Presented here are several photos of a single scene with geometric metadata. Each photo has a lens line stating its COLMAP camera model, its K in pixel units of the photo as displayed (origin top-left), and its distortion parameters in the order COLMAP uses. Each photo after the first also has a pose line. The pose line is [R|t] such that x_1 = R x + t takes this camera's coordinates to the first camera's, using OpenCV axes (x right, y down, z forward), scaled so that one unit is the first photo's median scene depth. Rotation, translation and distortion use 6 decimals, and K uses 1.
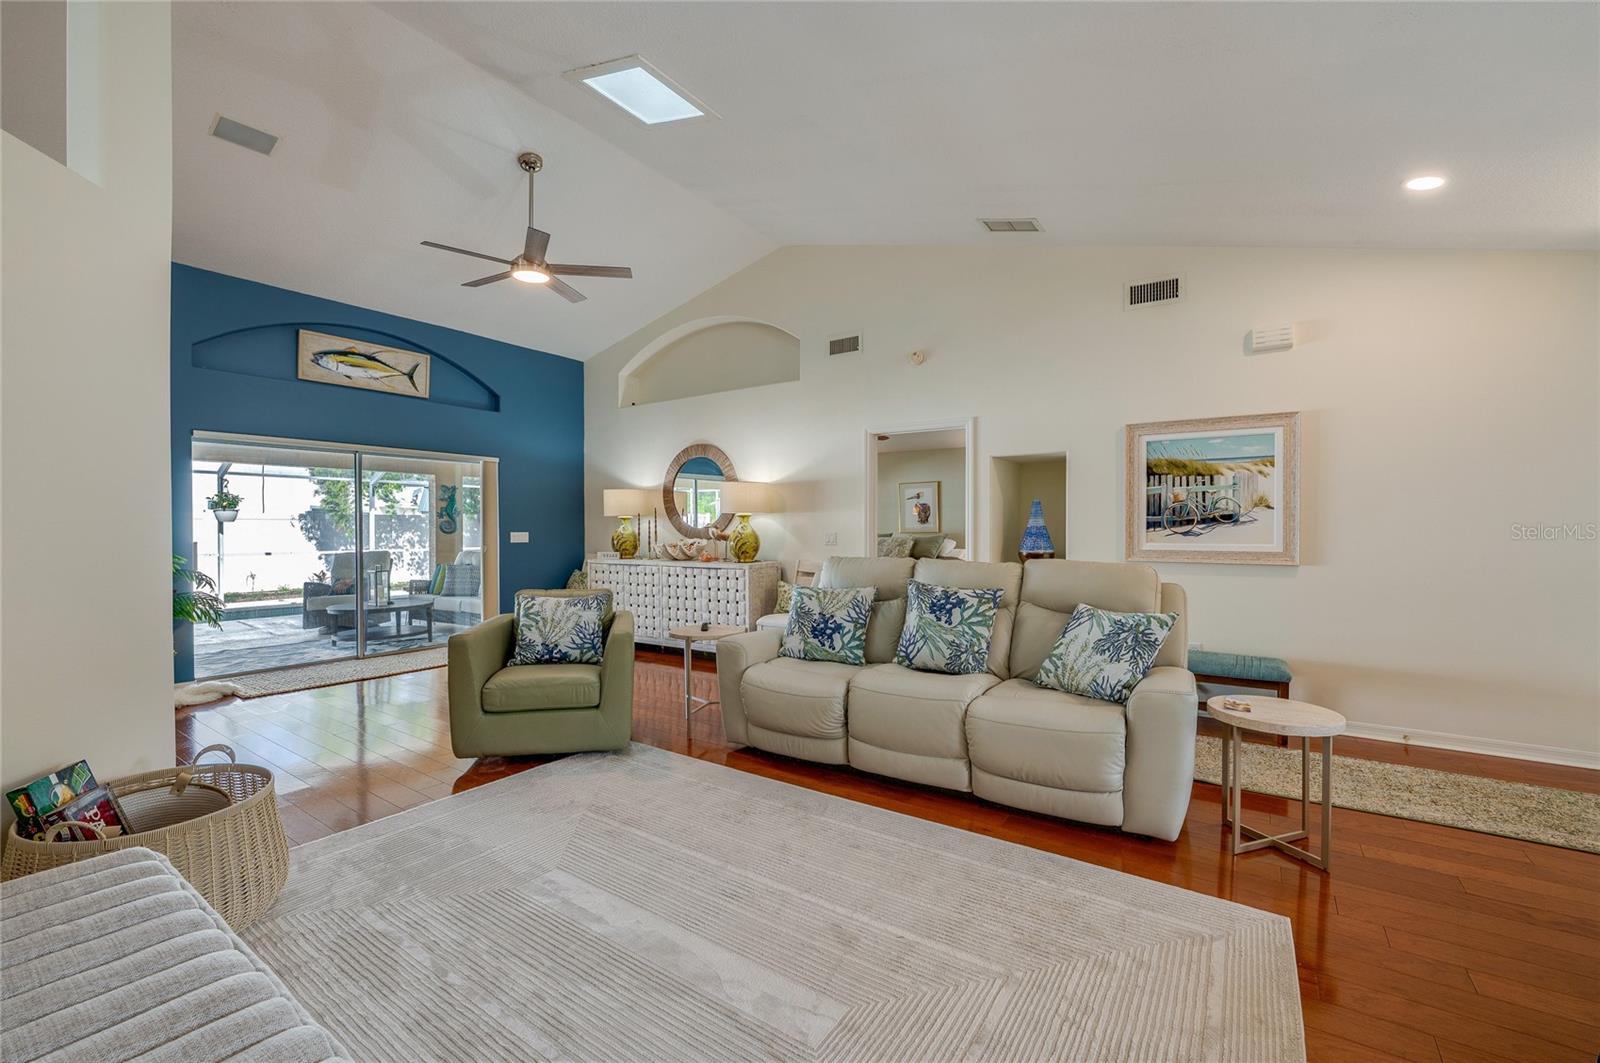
lens RADIAL K [[651.0, 0, 829.1], [0, 651.0, 535.6], [0, 0, 1]] dist [-0.011702, 0.000827]
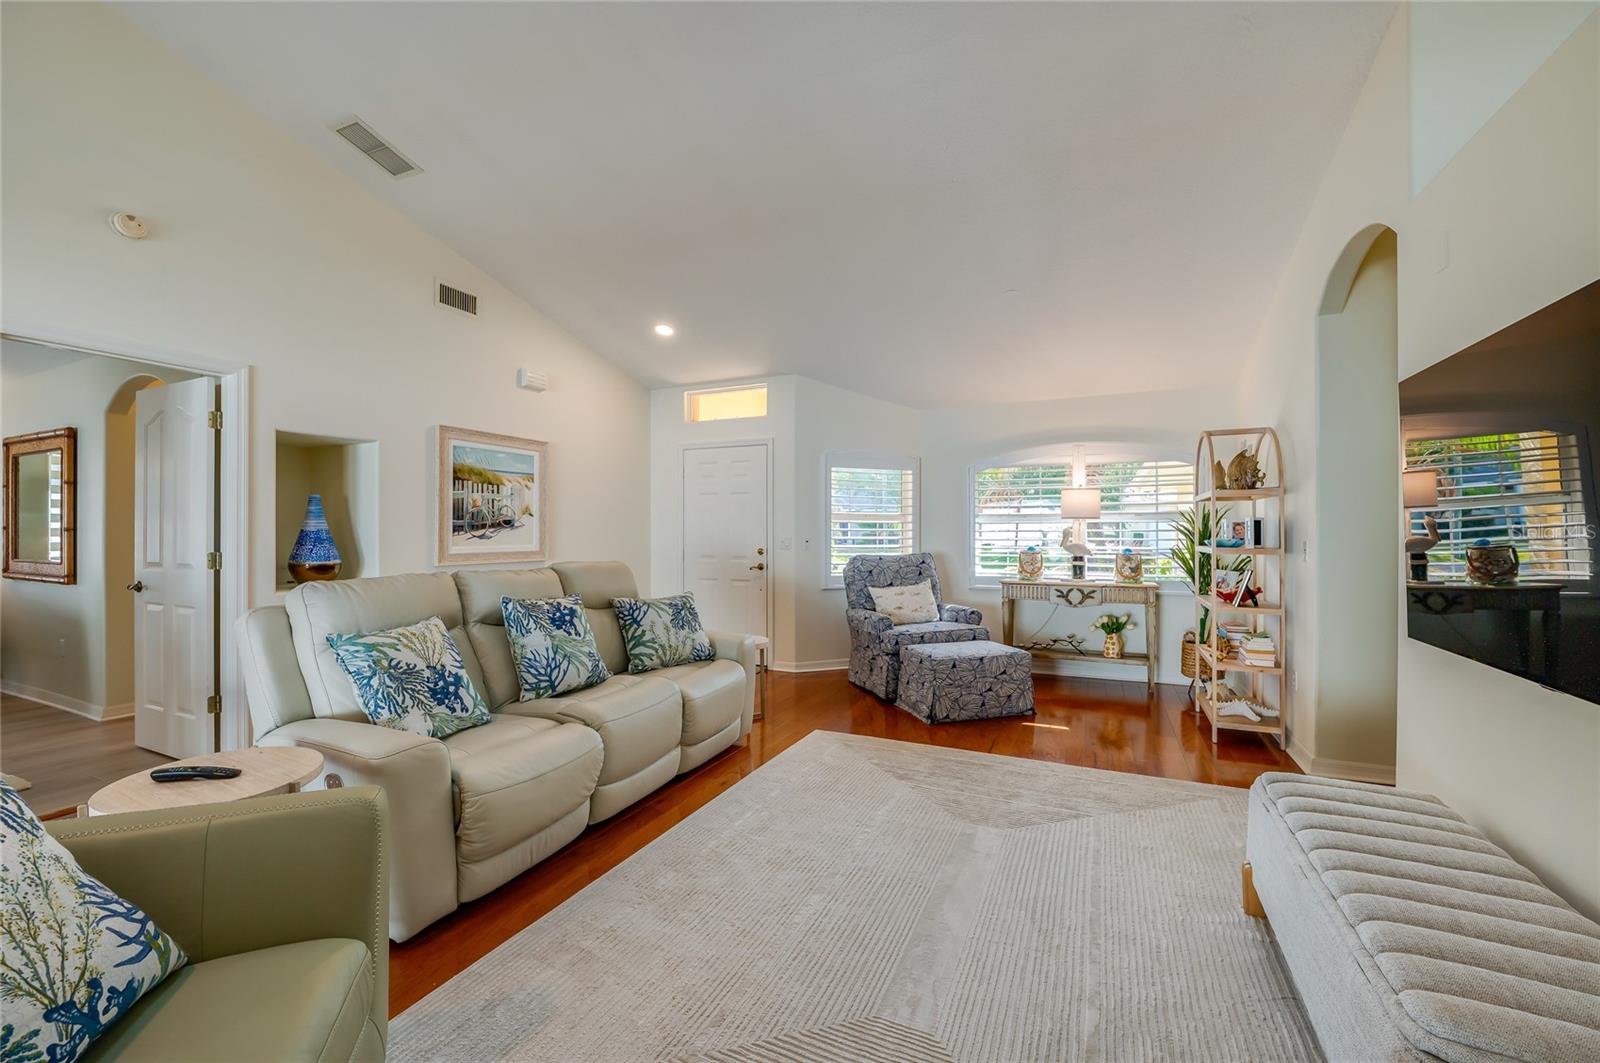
lens RADIAL K [[651.0, 0, 809.0], [0, 651.0, 530.8], [0, 0, 1]] dist [-0.011702, 0.000827]
pose [[-0.145519, -0.000280, 0.989355, -0.495423], [0.011293, 0.999934, 0.001944, -0.007608], [-0.989291, 0.011456, -0.145506, 0.515411]]
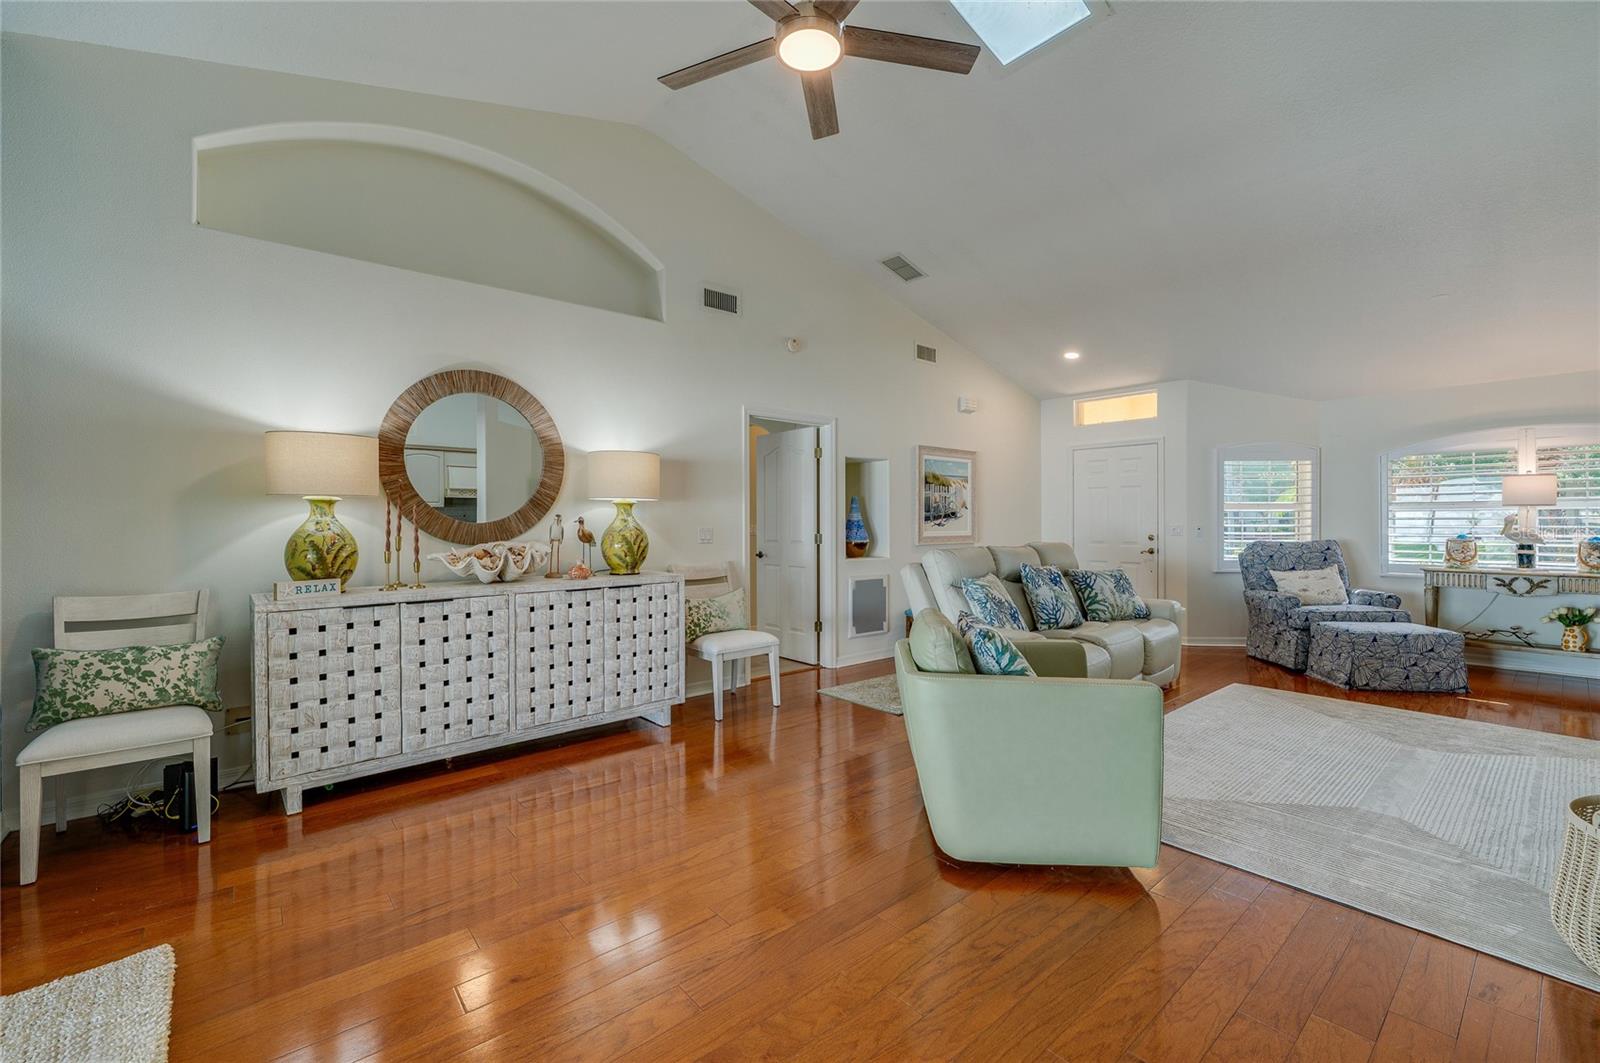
lens RADIAL K [[675.4, 0, 806.0], [0, 675.4, 524.5], [0, 0, 1]] dist [-0.018343, 0.004509]
pose [[0.286777, -0.006339, 0.957976, -0.833127], [0.014235, 0.999896, 0.002355, -0.009535], [-0.957892, 0.012962, 0.286837, 0.708528]]
